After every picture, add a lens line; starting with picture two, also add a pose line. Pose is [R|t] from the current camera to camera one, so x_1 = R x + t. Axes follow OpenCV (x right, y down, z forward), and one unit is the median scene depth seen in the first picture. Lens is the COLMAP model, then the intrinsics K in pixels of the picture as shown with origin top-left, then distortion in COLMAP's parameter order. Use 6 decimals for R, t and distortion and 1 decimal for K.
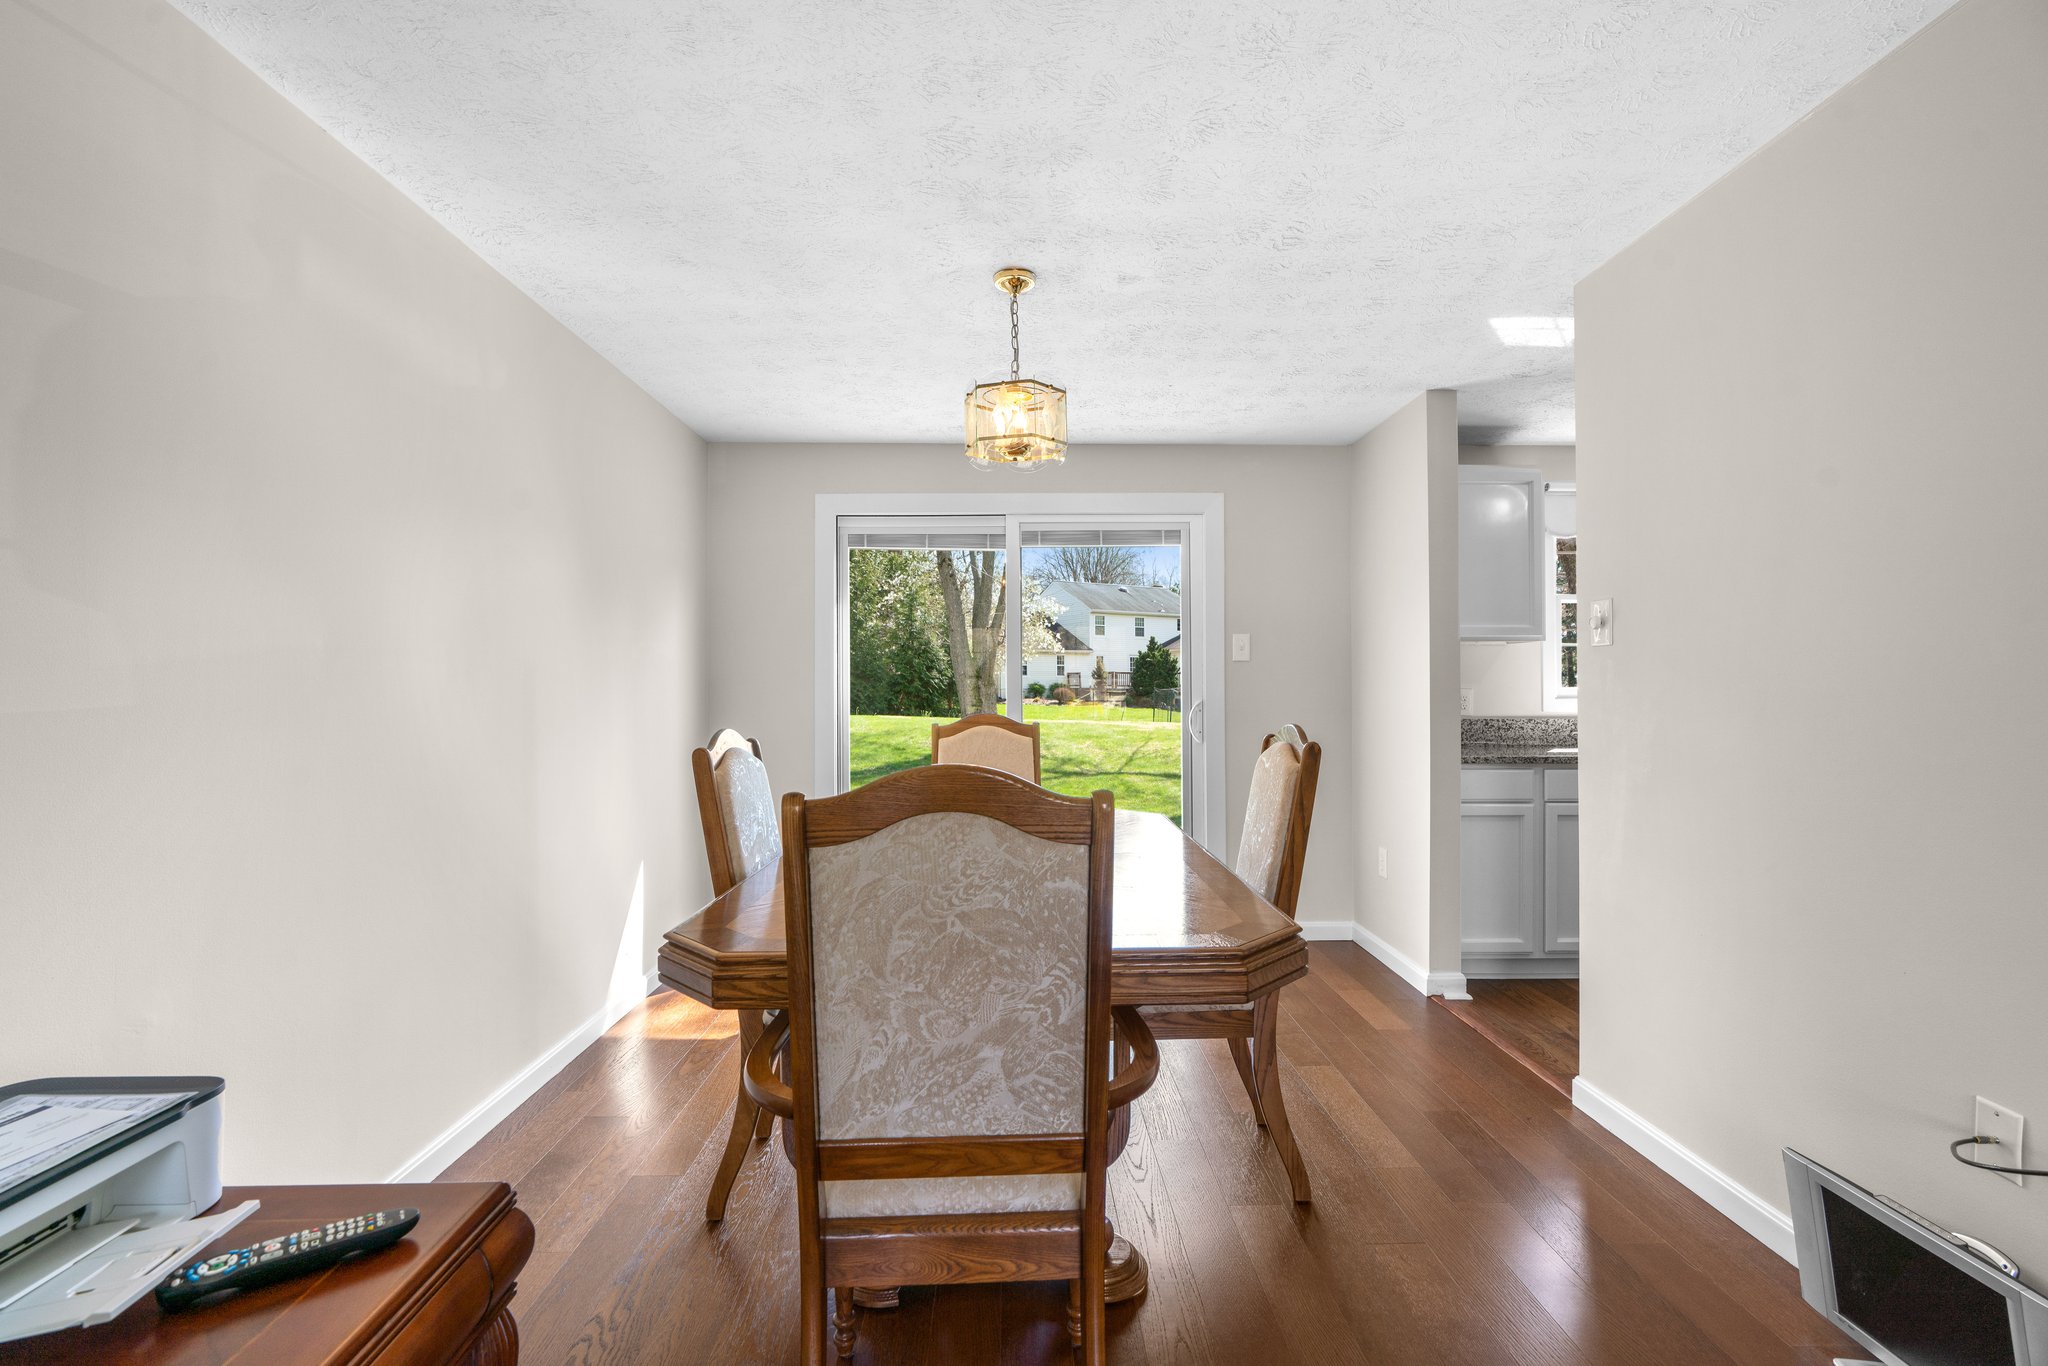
lens RADIAL K [[942.6, 0, 1015.8], [0, 942.6, 688.6], [0, 0, 1]] dist [-0.018357, 0.008516]
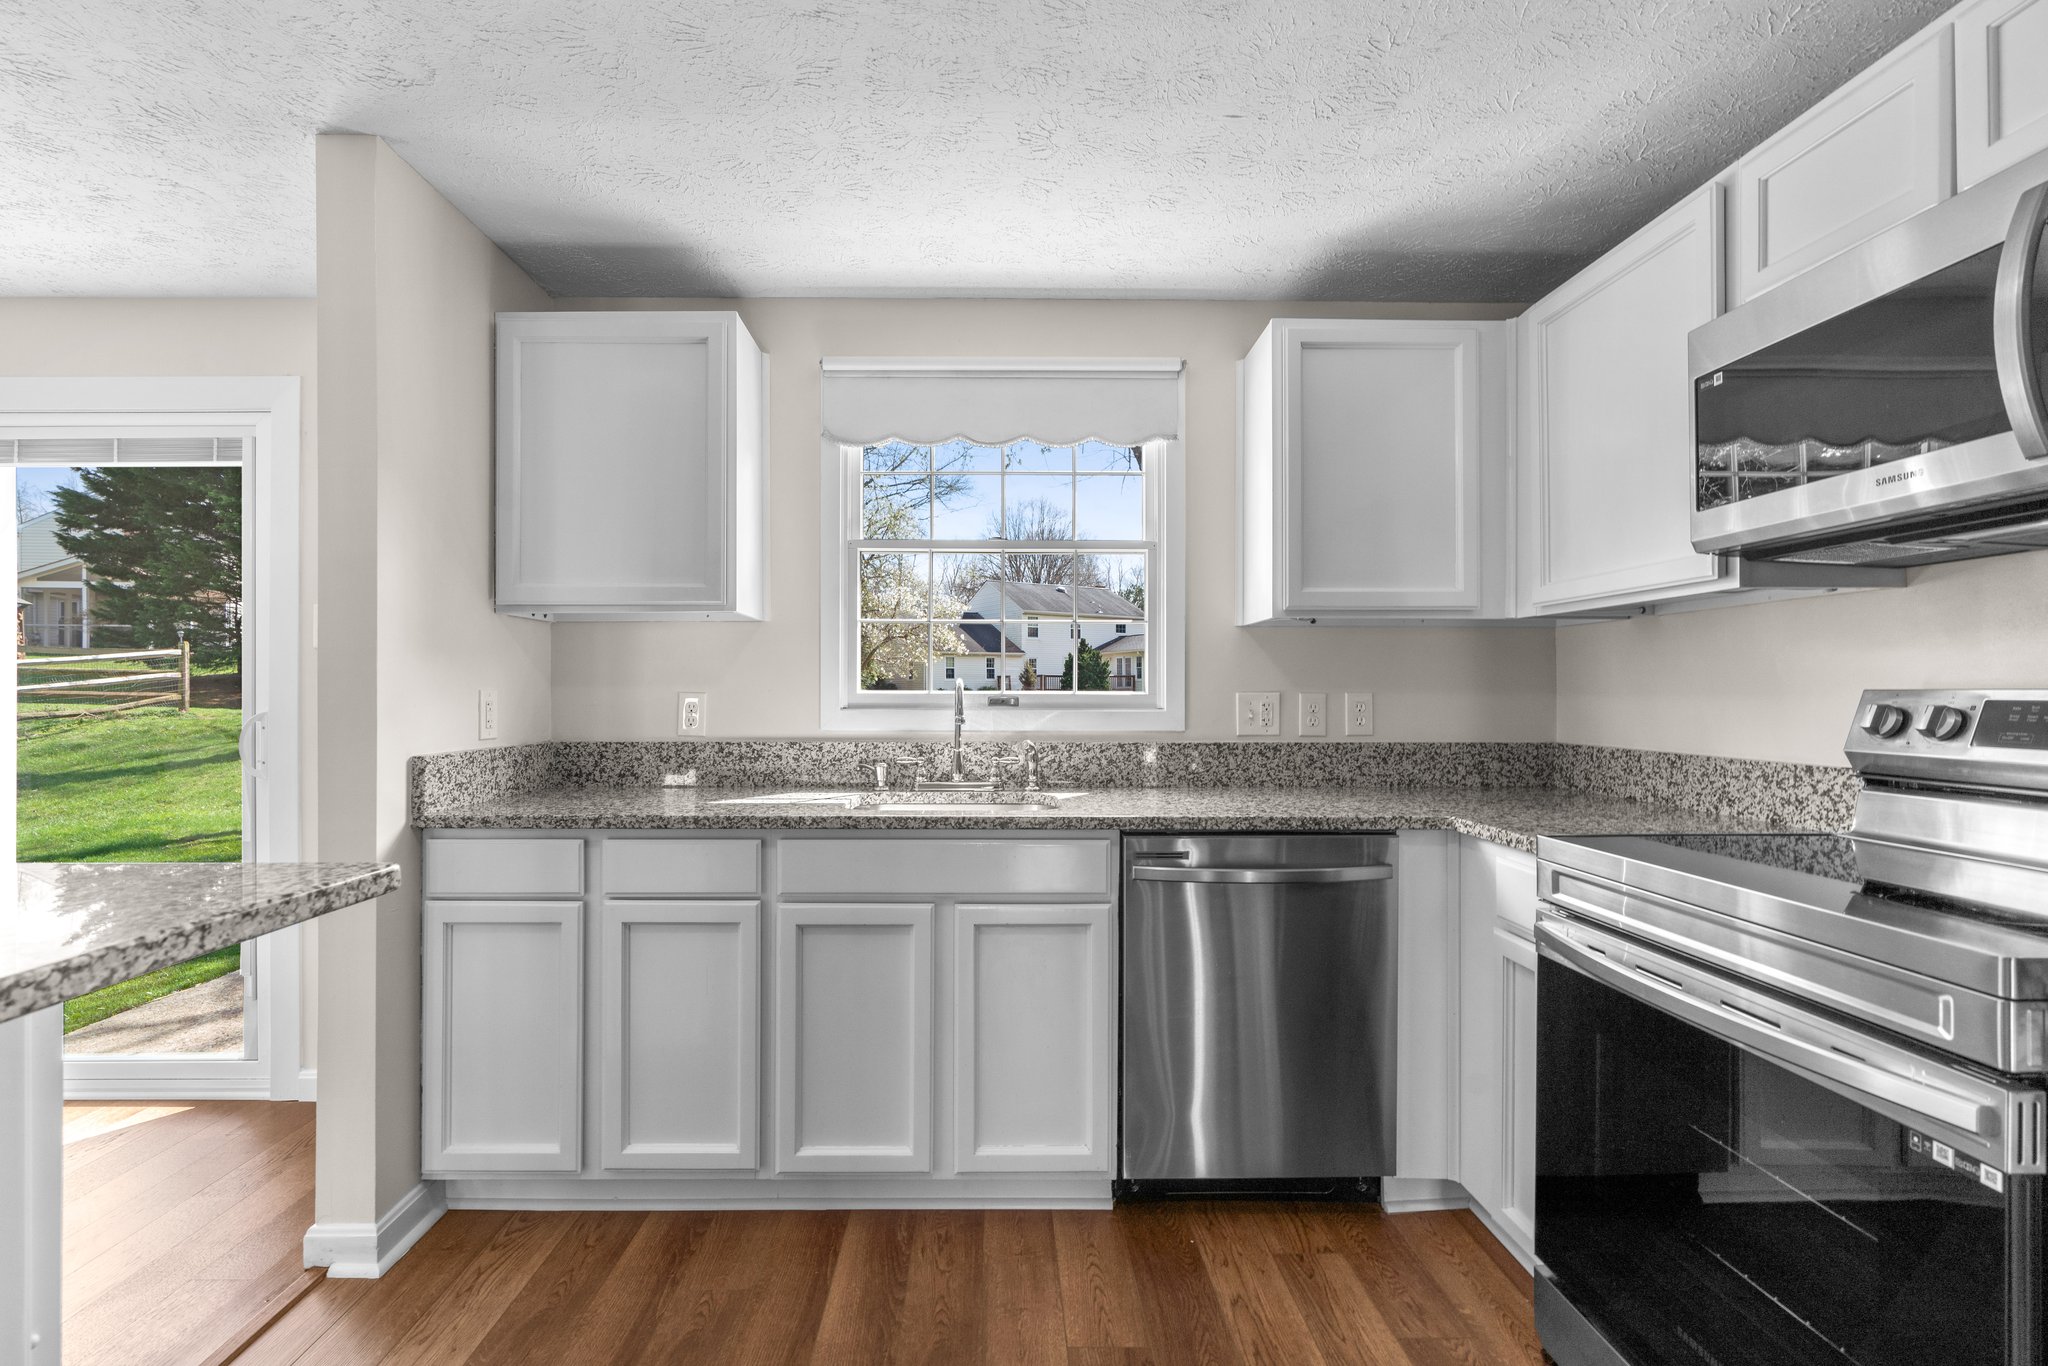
lens RADIAL K [[942.6, 0, 1015.8], [0, 942.6, 688.6], [0, 0, 1]] dist [-0.018357, 0.008516]
pose [[0.999971, 0.003619, -0.006636, 0.815249], [-0.003649, 0.999983, -0.004572, -0.000099], [0.006619, 0.004596, 0.999968, 0.454307]]
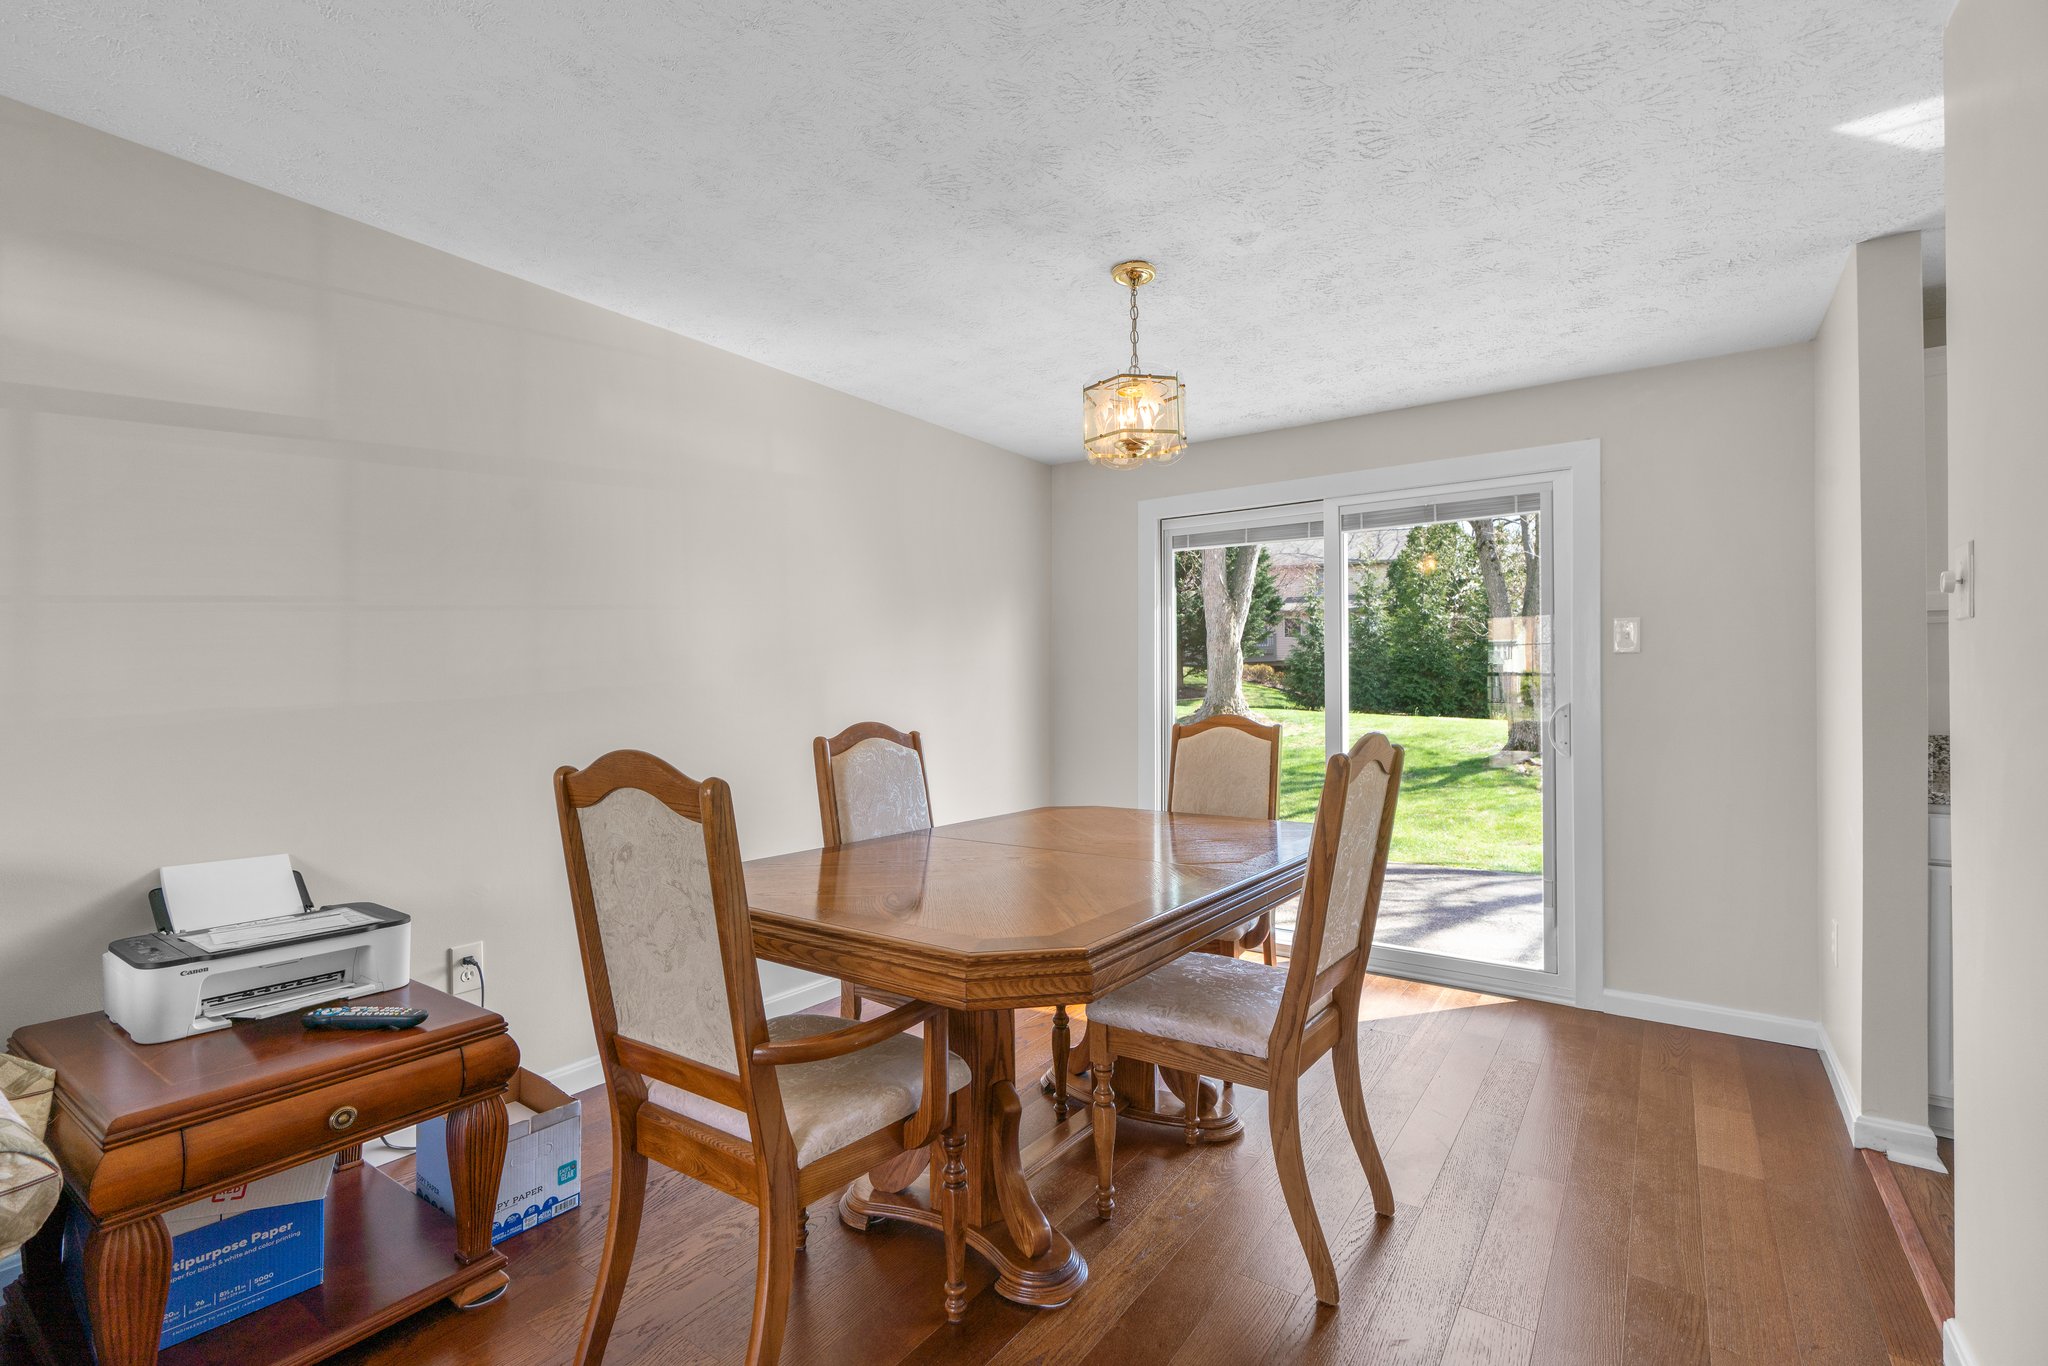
lens RADIAL K [[942.6, 0, 1015.8], [0, 942.6, 688.6], [0, 0, 1]] dist [-0.018357, 0.008516]
pose [[0.795904, 0.001322, -0.605421, 0.351335], [-0.000526, 0.999999, 0.001492, -0.000720], [0.605422, -0.000869, 0.795904, 0.100908]]
